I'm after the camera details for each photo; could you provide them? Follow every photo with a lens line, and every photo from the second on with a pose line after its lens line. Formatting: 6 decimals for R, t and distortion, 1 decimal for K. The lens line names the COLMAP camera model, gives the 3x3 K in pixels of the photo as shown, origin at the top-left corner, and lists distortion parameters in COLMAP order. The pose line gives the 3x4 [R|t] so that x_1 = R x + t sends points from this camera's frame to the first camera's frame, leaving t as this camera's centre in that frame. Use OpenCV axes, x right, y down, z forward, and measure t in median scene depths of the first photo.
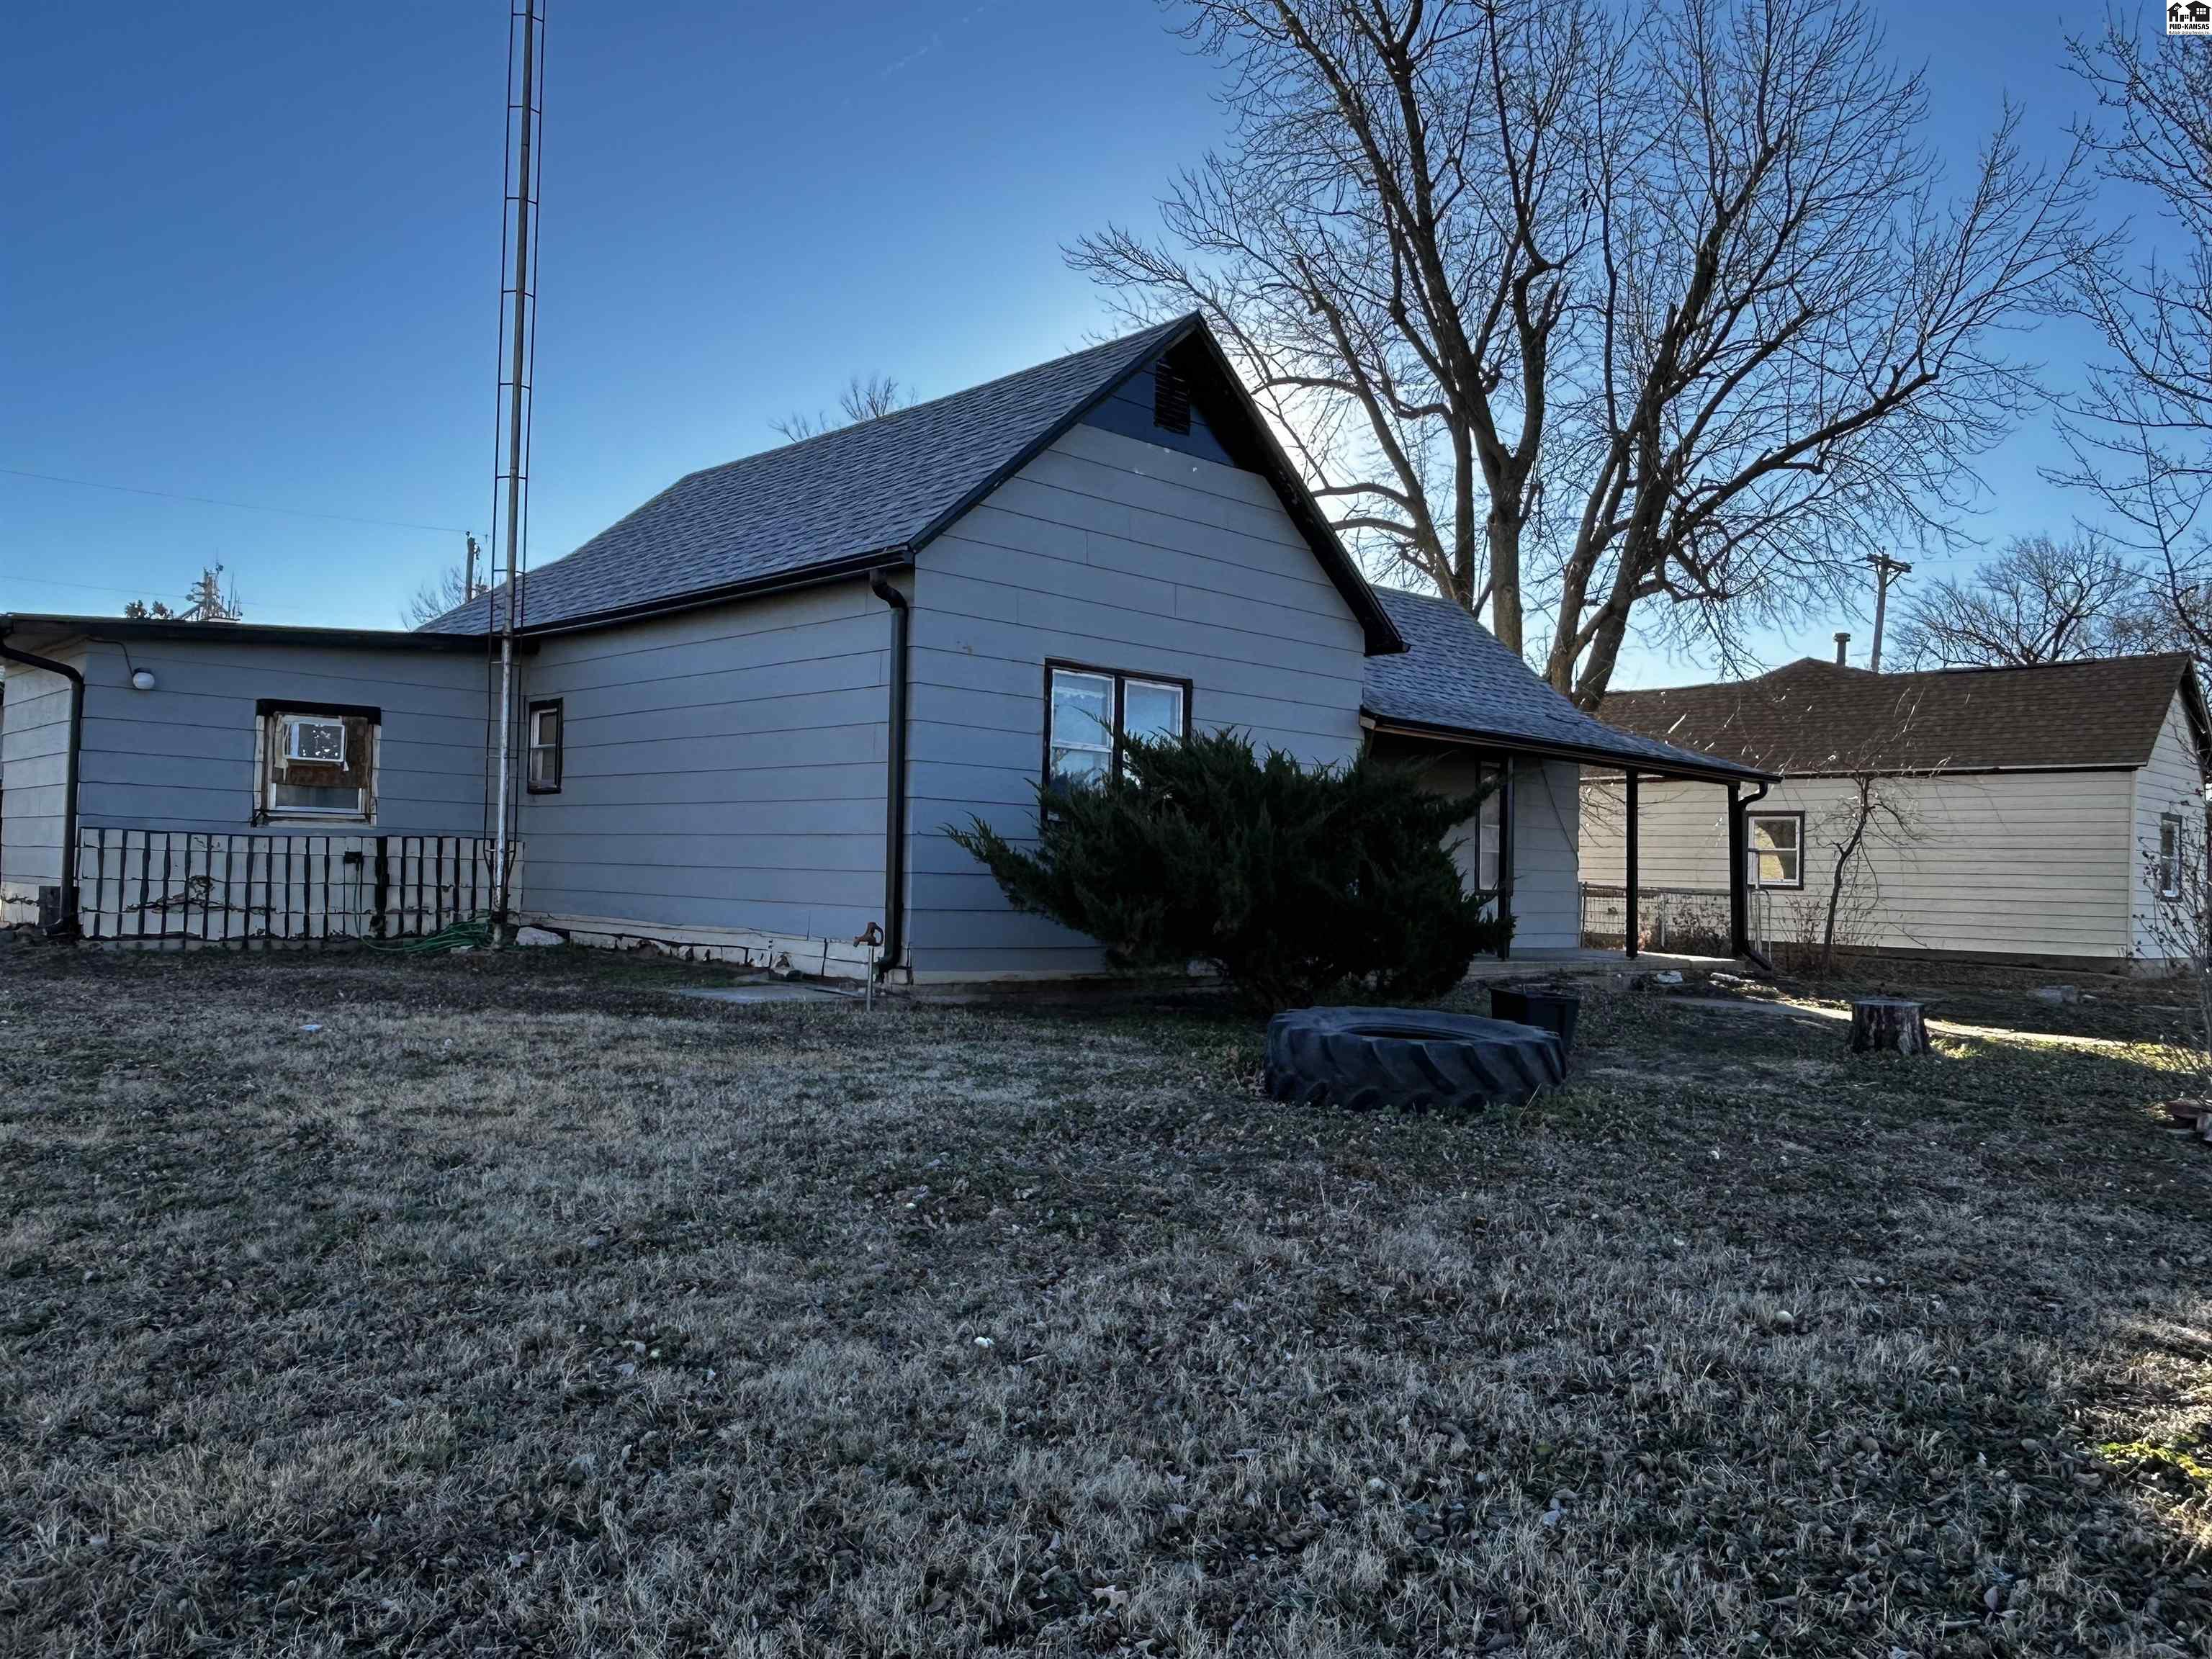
lens RADIAL K [[1612.1, 0, 1106.0], [0, 1612.1, 829.5], [0, 0, 1]] dist [0.002224, -0.007639]
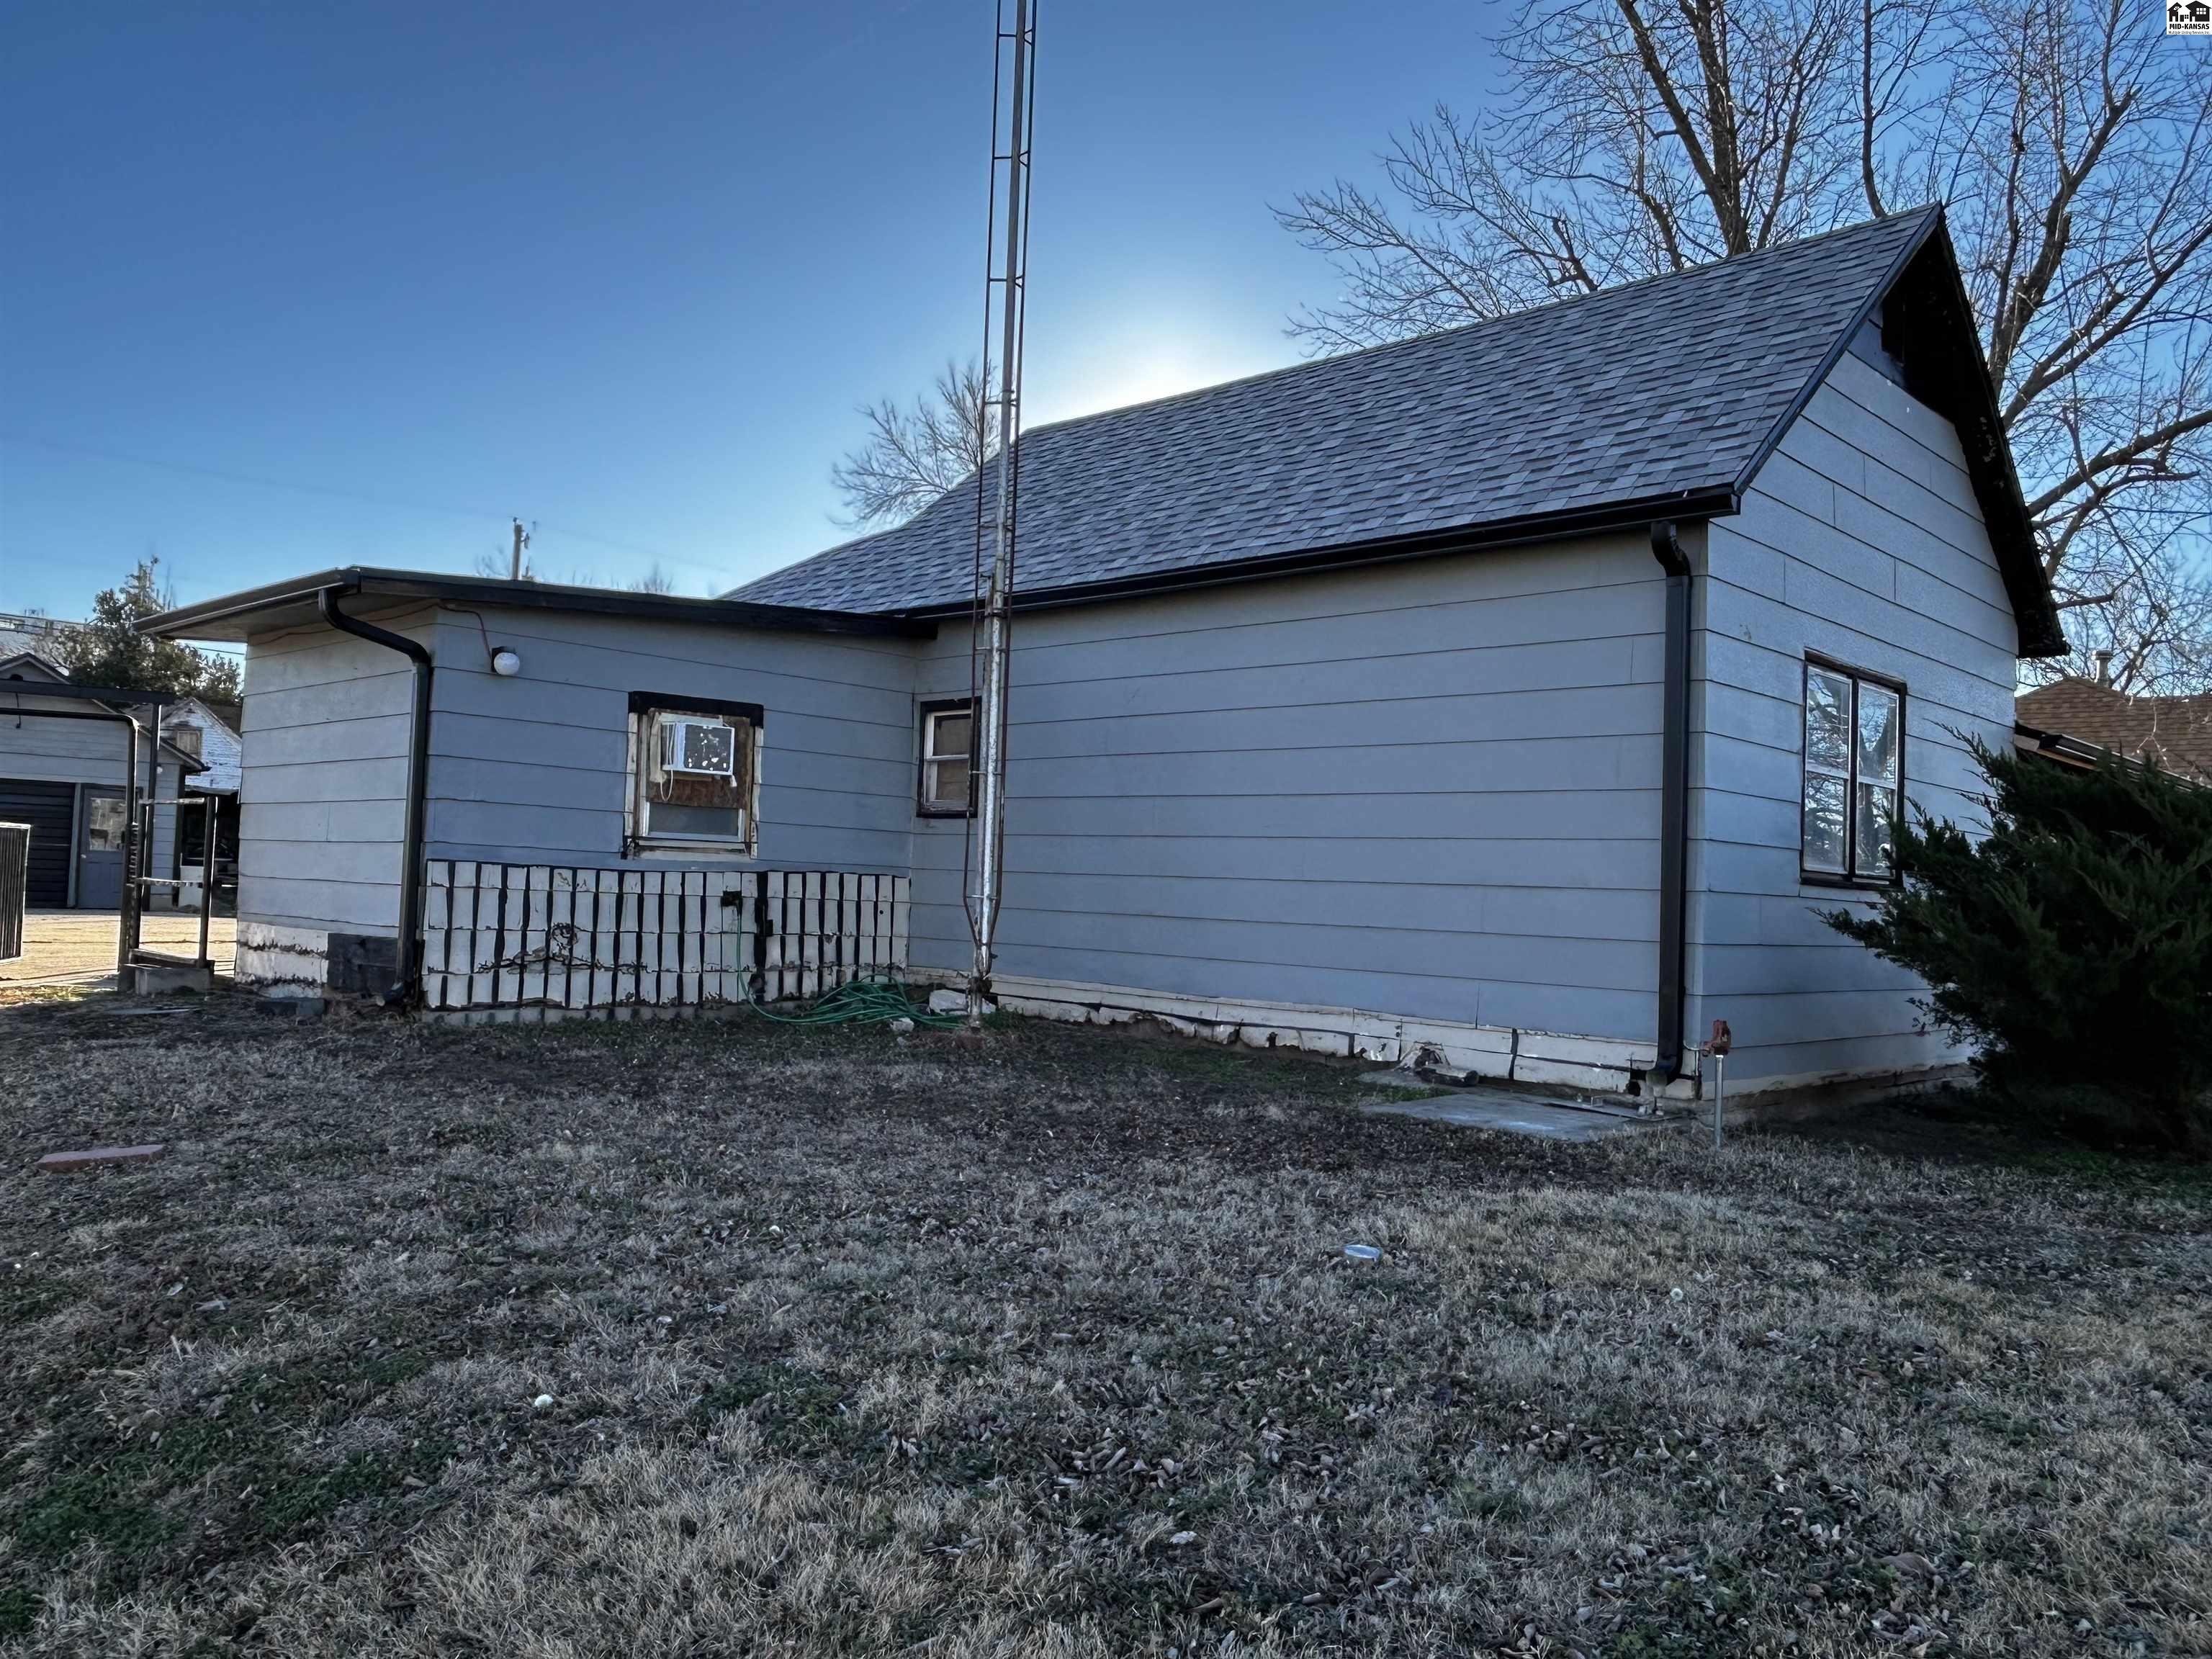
lens RADIAL K [[1622.8, 0, 1106.0], [0, 1622.8, 829.5], [0, 0, 1]] dist [0.000797, -0.003512]
pose [[0.999348, 0.013134, 0.033628, -0.331782], [-0.012883, 0.999888, -0.007643, -0.012719], [-0.033724, 0.007204, 0.999405, 0.229958]]
